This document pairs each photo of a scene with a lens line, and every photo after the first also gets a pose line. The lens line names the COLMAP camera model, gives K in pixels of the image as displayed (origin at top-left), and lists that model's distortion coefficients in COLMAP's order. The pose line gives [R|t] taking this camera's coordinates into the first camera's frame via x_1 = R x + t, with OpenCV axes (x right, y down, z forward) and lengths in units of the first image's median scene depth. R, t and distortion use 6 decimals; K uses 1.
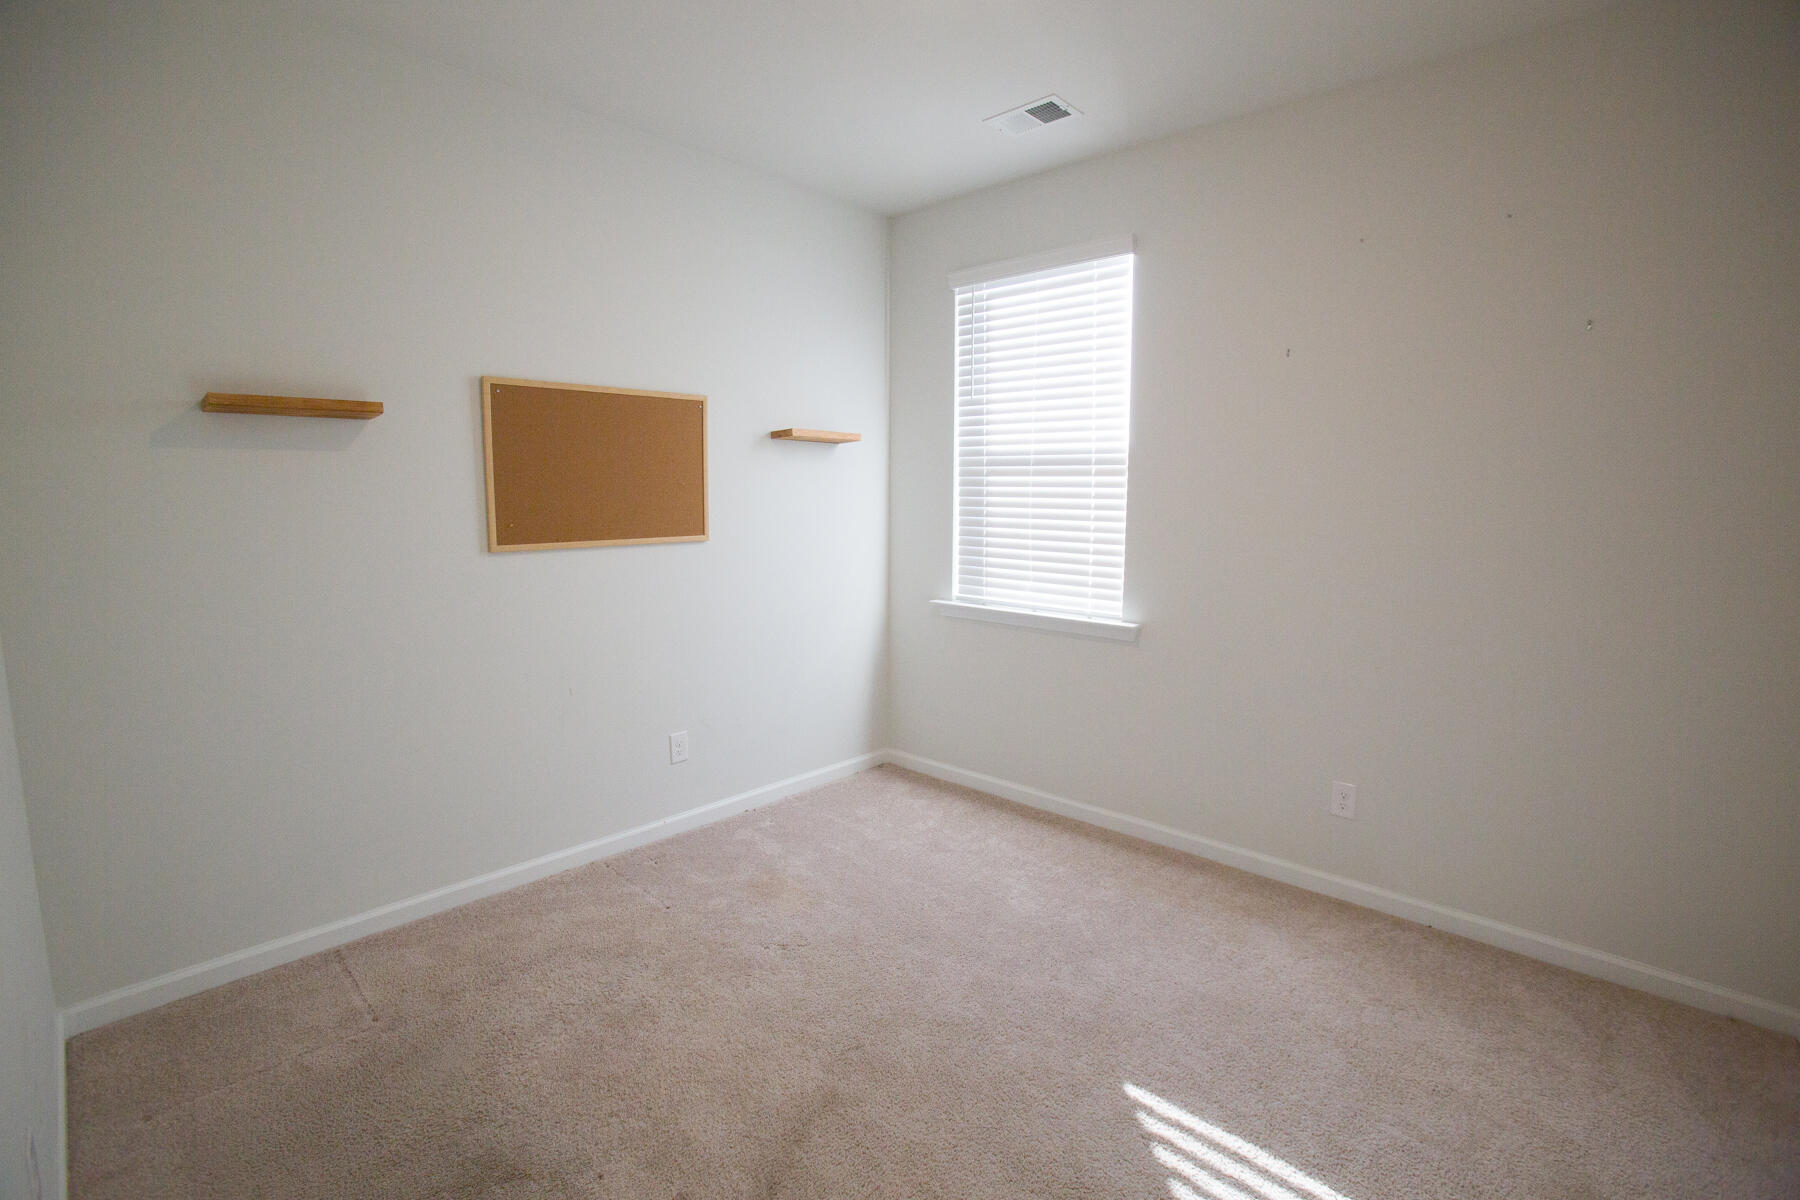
lens RADIAL K [[878.1, 0, 899.4], [0, 878.1, 597.9], [0, 0, 1]] dist [-0.021252, -0.000200]
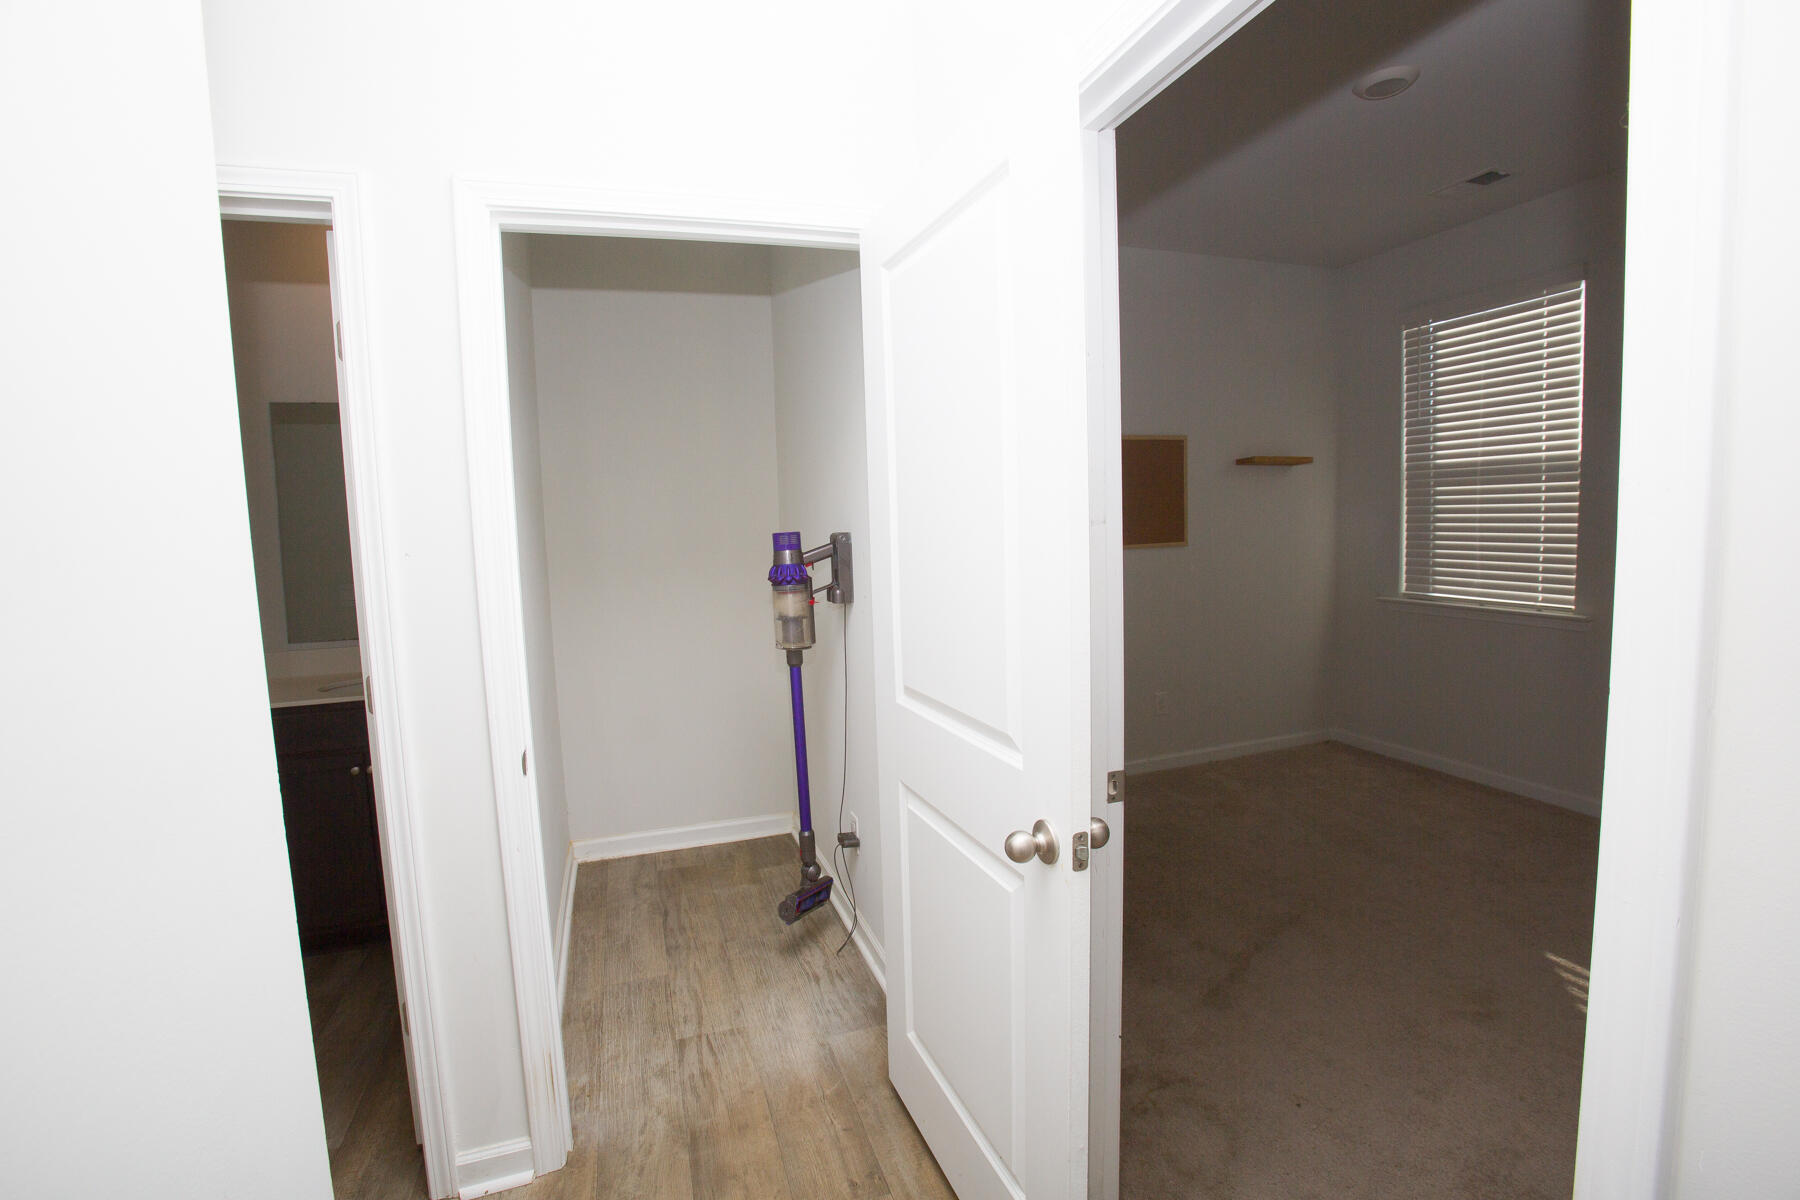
lens RADIAL K [[878.1, 0, 896.8], [0, 878.1, 604.1], [0, 0, 1]] dist [-0.021252, -0.000200]
pose [[0.897056, 0.009285, -0.441820, -0.025590], [-0.016217, 0.999798, -0.011915, 0.040269], [0.441620, 0.017854, 0.897024, -0.331070]]
